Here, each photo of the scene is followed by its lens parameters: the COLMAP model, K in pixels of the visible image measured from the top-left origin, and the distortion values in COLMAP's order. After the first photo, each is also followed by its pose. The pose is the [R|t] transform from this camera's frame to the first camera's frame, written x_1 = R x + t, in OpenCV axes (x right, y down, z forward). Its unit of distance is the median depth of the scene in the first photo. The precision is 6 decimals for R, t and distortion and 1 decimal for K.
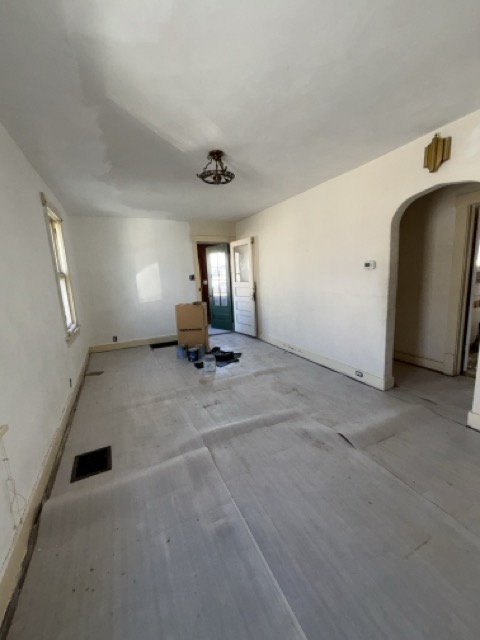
lens RADIAL K [[257.8, 0, 241.9], [0, 257.8, 321.1], [0, 0, 1]] dist [-0.001726, -0.000450]
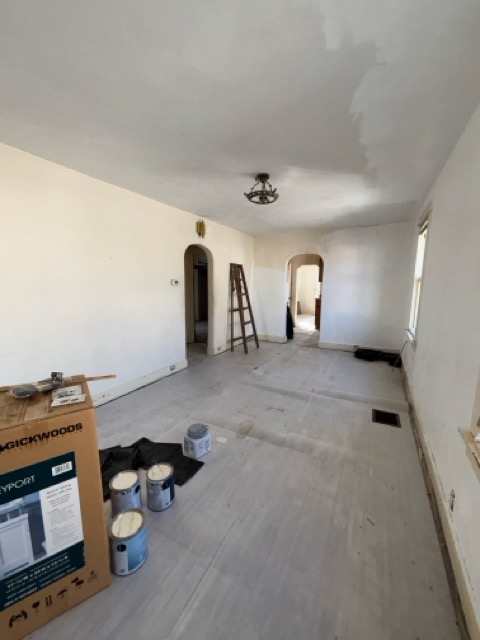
lens RADIAL K [[257.8, 0, 241.9], [0, 257.8, 321.1], [0, 0, 1]] dist [-0.001726, -0.000450]
pose [[-0.591323, -0.077338, 0.802718, -0.898067], [0.157859, 0.965034, 0.209263, -0.275615], [-0.790834, 0.250458, -0.558438, 1.695298]]
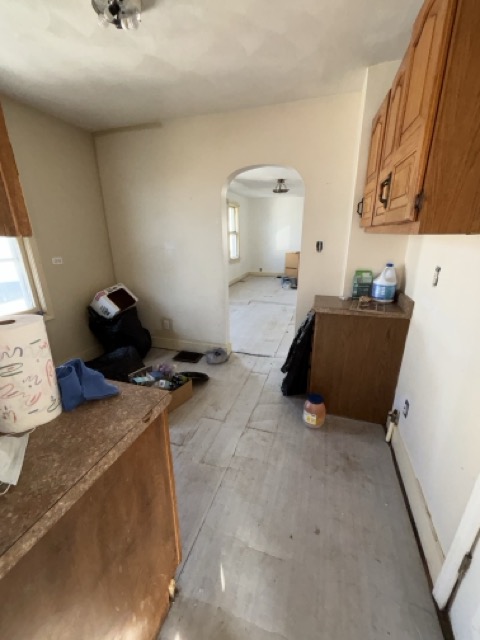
lens RADIAL K [[257.8, 0, 241.9], [0, 257.8, 321.1], [0, 0, 1]] dist [-0.001726, -0.000450]
pose [[0.728552, 0.256601, -0.635113, 1.260034], [-0.145064, 0.963952, 0.223054, 0.064567], [0.669454, -0.070374, 0.739512, -0.866378]]
